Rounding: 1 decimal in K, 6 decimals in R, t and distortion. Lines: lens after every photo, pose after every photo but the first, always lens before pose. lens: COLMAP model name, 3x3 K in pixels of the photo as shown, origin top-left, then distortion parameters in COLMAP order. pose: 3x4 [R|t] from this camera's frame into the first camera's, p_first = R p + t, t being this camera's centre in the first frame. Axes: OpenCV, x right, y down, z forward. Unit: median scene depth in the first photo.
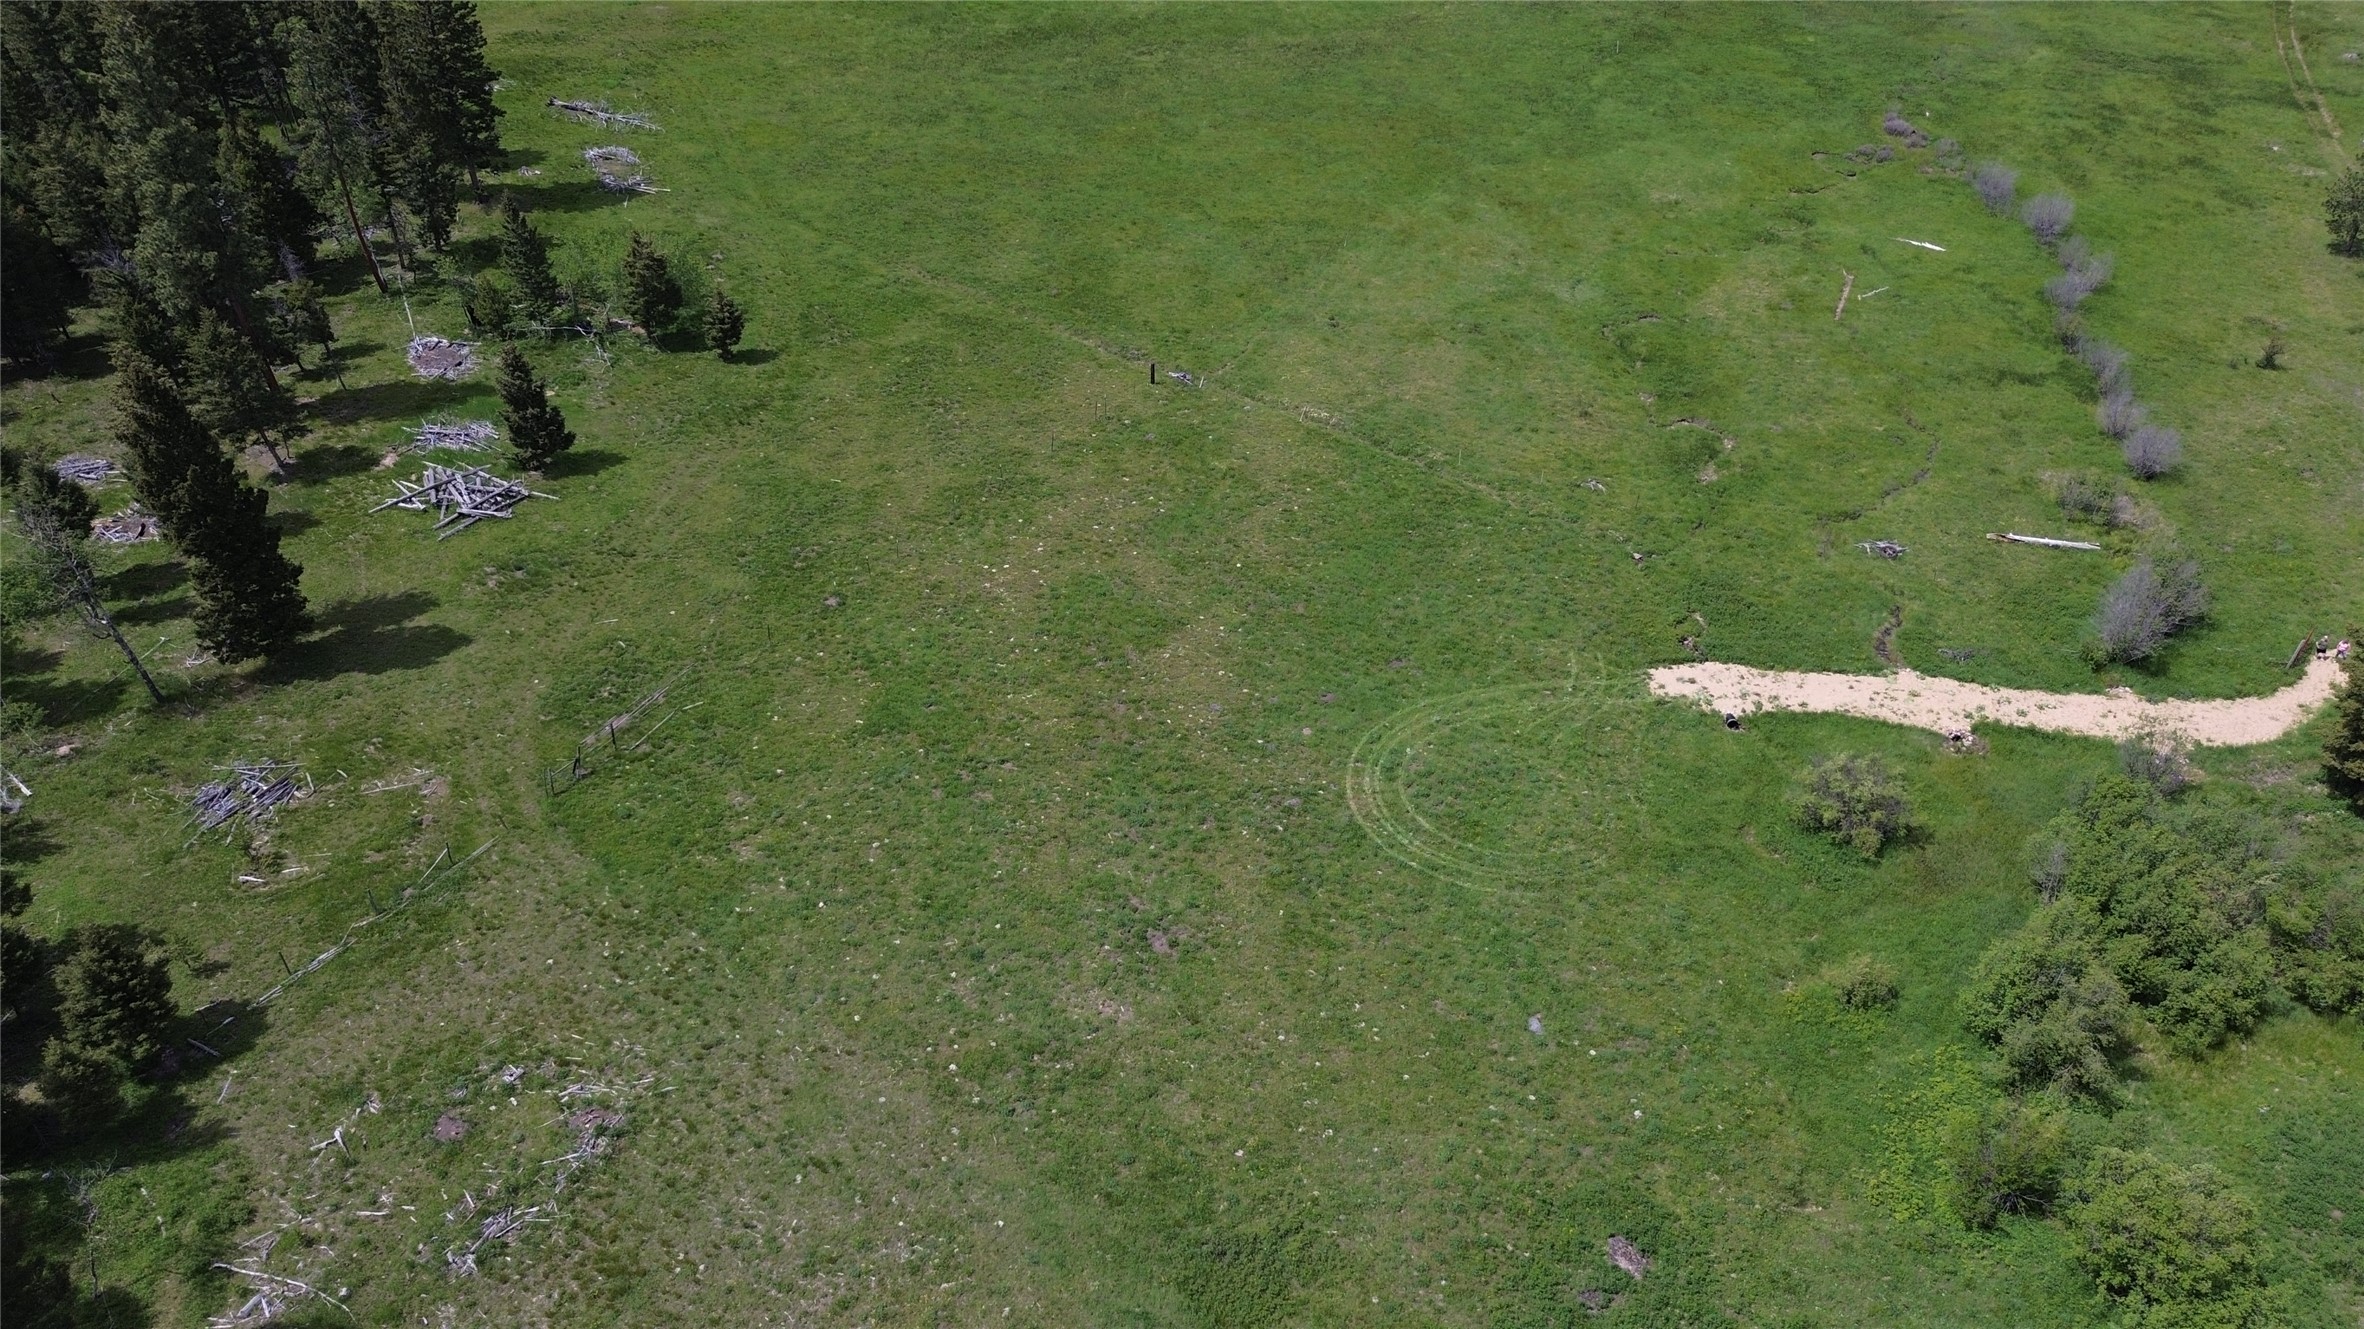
lens RADIAL K [[1670.2, 0, 1189.4], [0, 1670.2, 679.4], [0, 0, 1]] dist [0.070052, -0.070203]
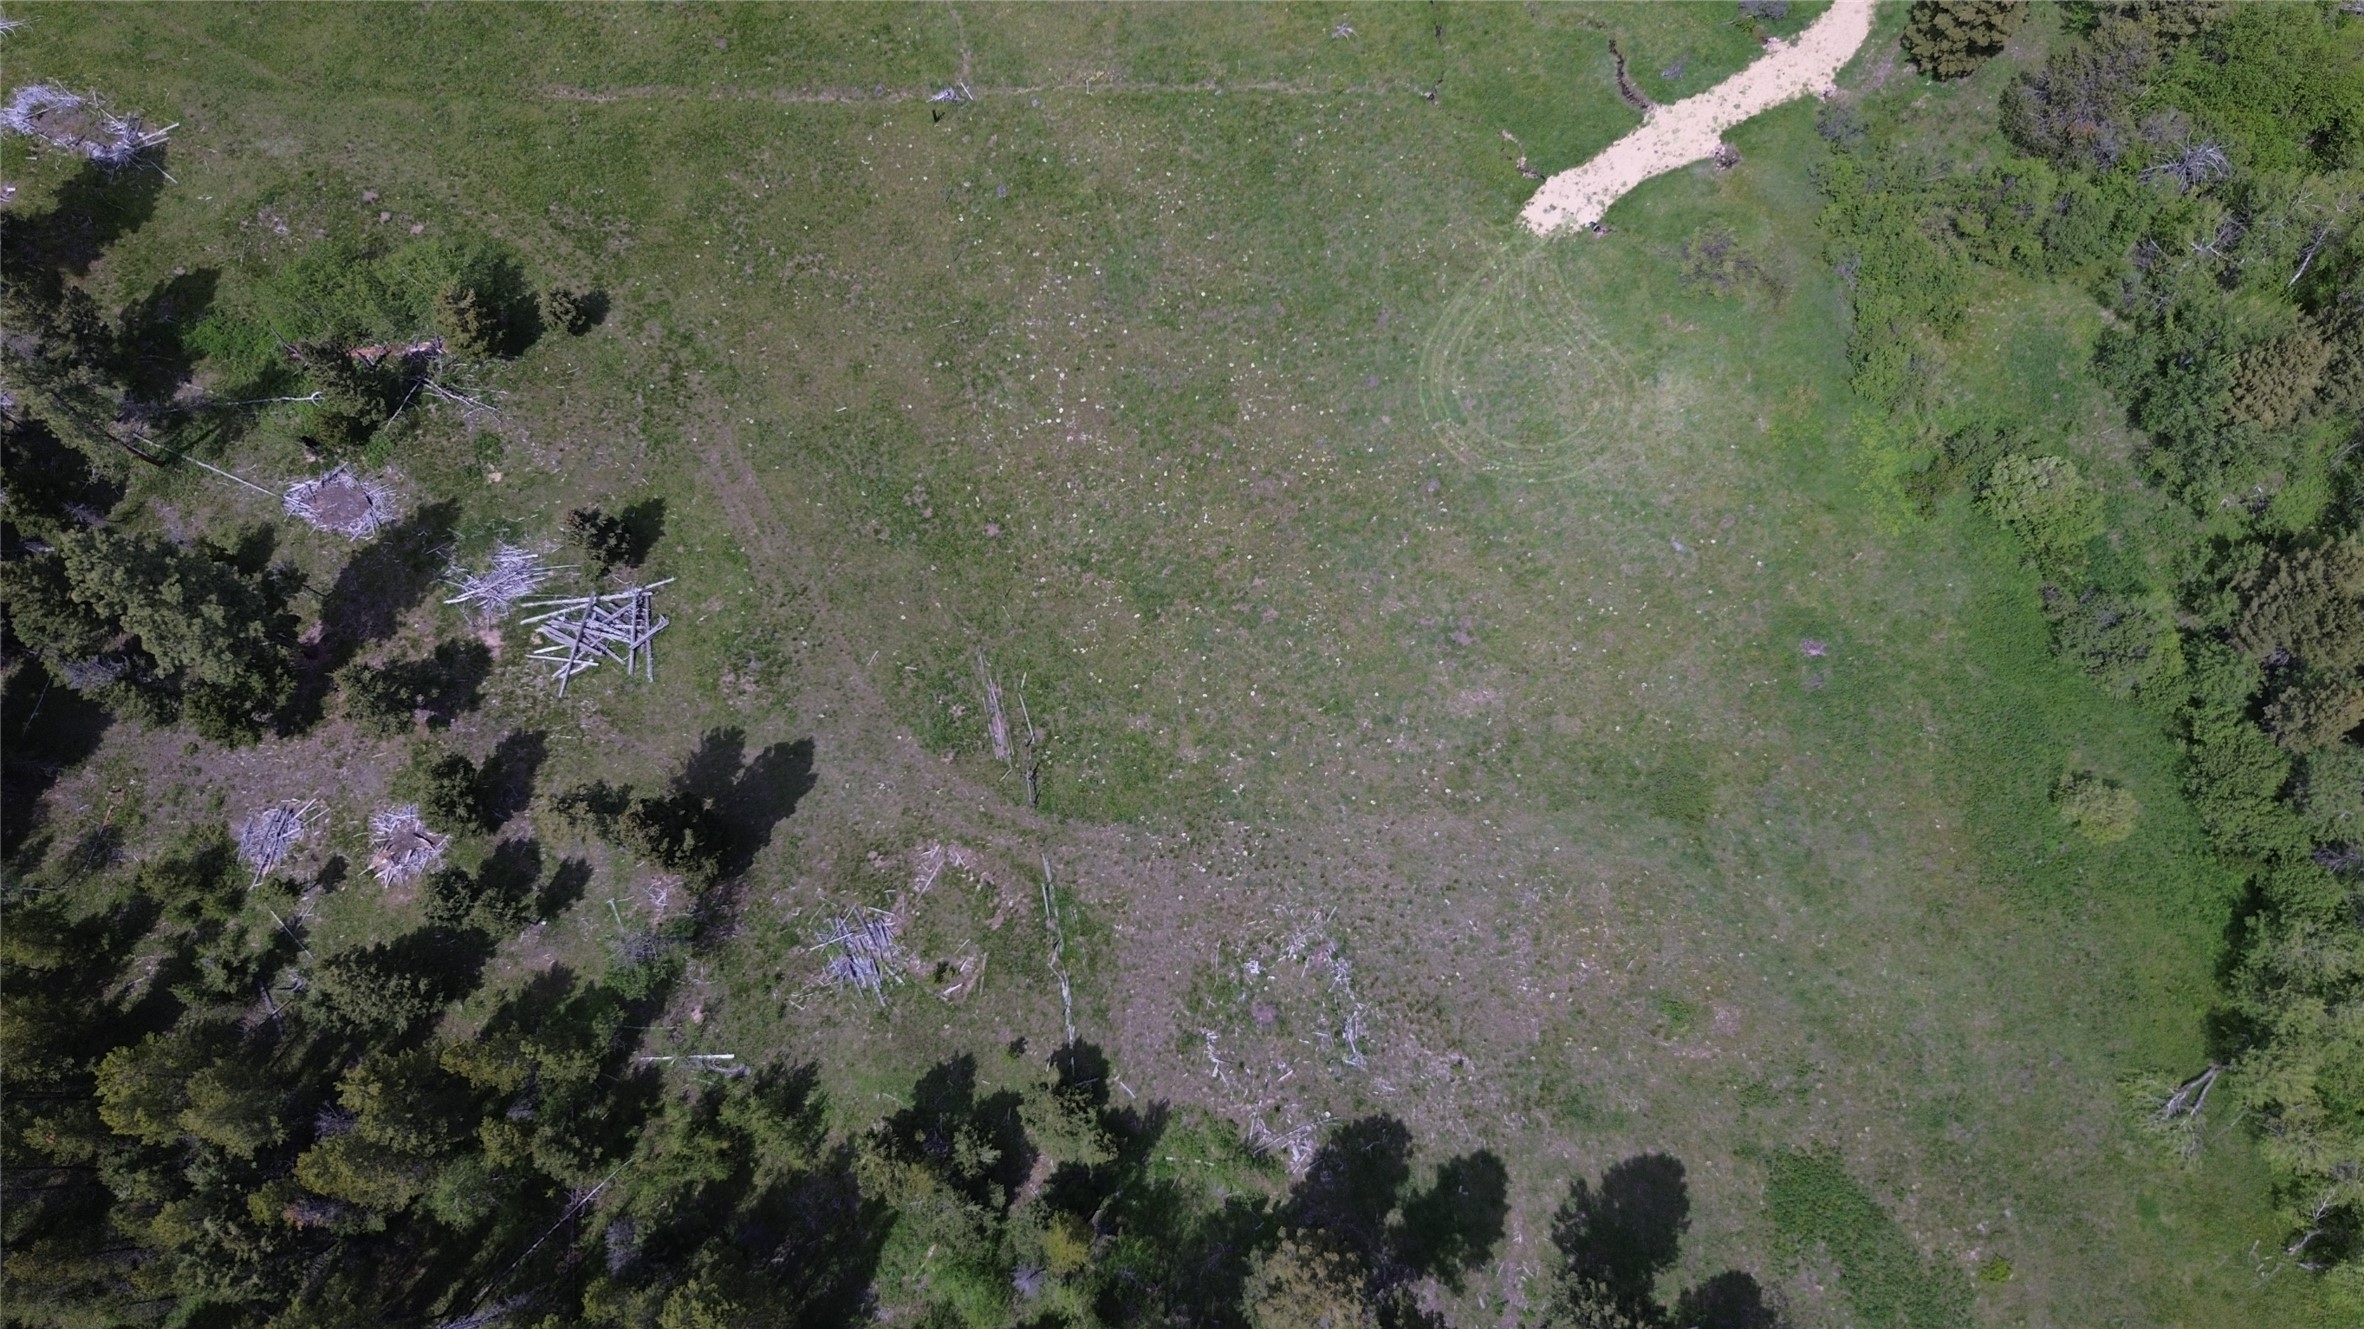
lens RADIAL K [[1688.4, 0, 1186.4], [0, 1688.4, 656.7], [0, 0, 1]] dist [0.064111, -0.057014]
pose [[0.756775, -0.630120, 0.173899, -0.417166], [0.407098, 0.662466, 0.628816, -0.776901], [-0.511432, -0.405079, 0.757858, -0.061313]]
